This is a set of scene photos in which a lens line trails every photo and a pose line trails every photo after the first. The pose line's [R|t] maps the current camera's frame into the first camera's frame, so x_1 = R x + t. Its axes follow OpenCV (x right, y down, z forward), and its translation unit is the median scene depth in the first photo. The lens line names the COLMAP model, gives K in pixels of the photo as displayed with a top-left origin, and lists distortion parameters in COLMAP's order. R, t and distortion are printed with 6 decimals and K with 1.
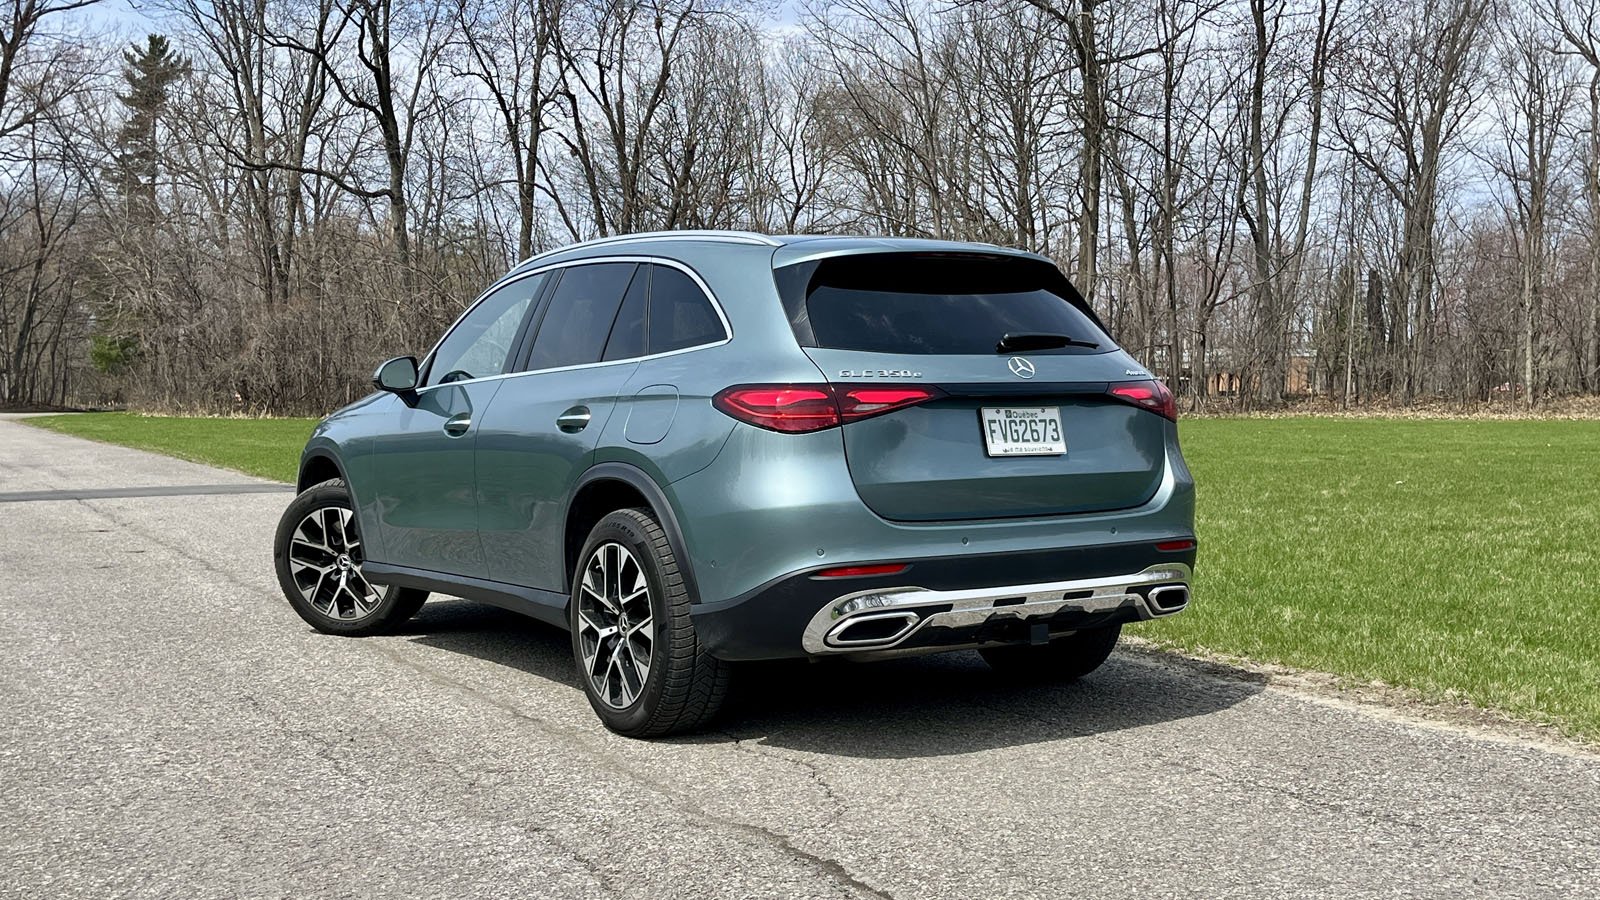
lens RADIAL K [[1615.9, 0, 798.5], [0, 1615.9, 440.9], [0, 0, 1]] dist [0.002443, 0.003747]
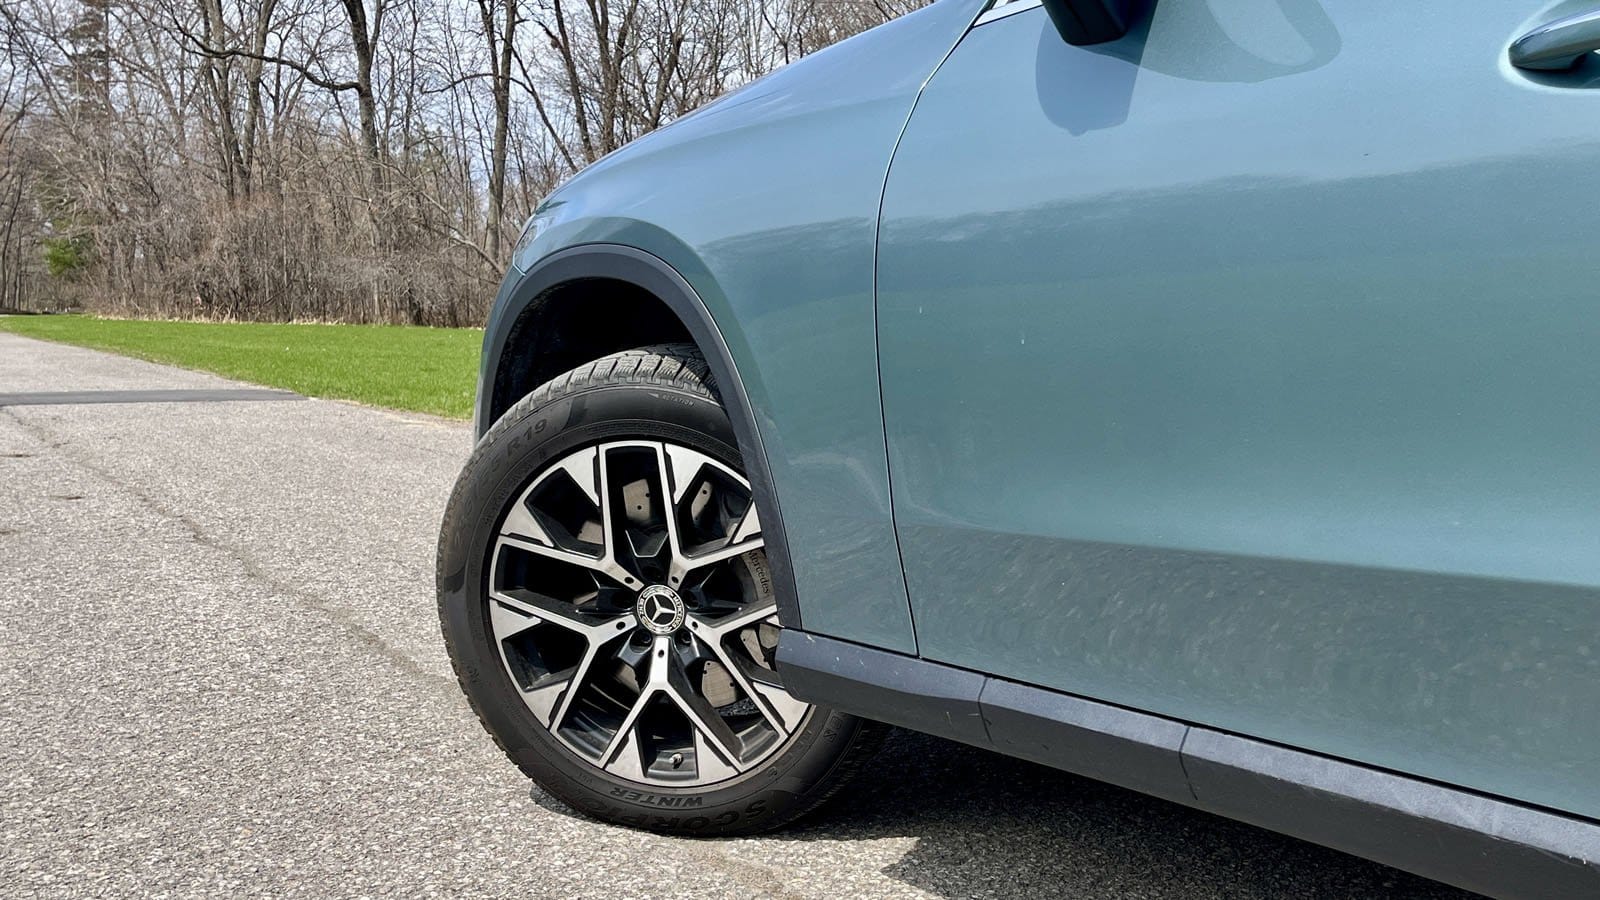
lens RADIAL K [[1557.3, 0, 731.5], [0, 1557.3, 456.2], [0, 0, 1]] dist [0.011740, 0.017493]
pose [[0.999923, 0.012259, -0.001977, -0.030705], [-0.012111, 0.997971, 0.062500, 0.002867], [0.002739, -0.062471, 0.998043, 0.079565]]
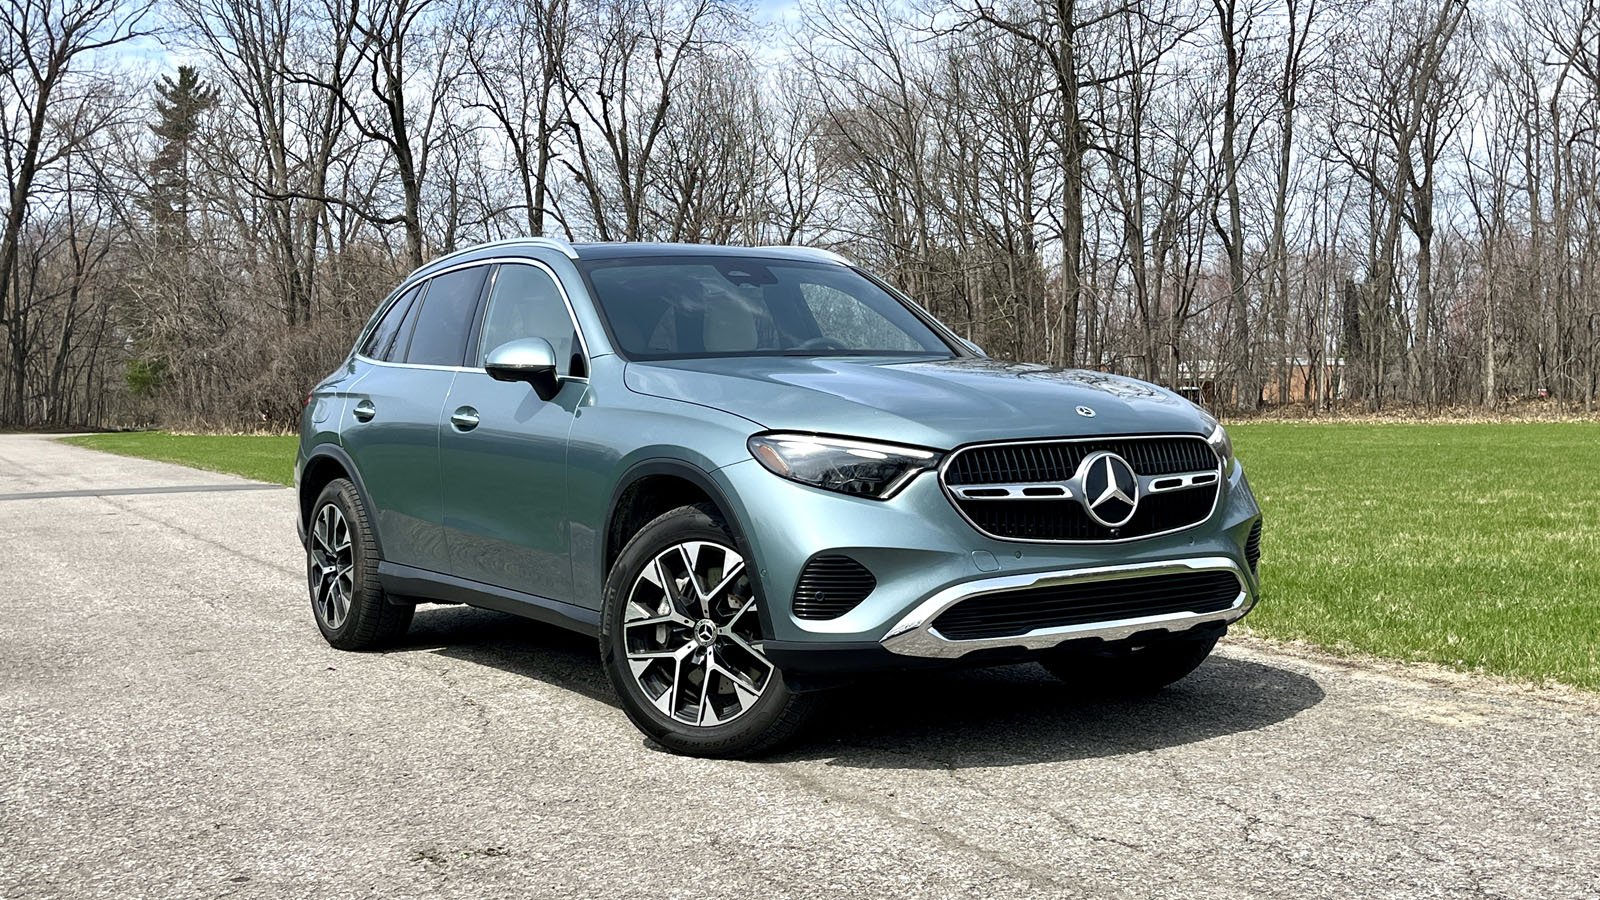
lens RADIAL K [[1644.2, 0, 800.0], [0, 1644.2, 450.0], [0, 0, 1]] dist [0.008216, -0.007133]
pose [[0.999586, -0.010579, -0.026743, 0.030326], [0.010460, 0.999935, -0.004571, 0.003462], [0.026789, 0.004289, 0.999632, -0.058251]]
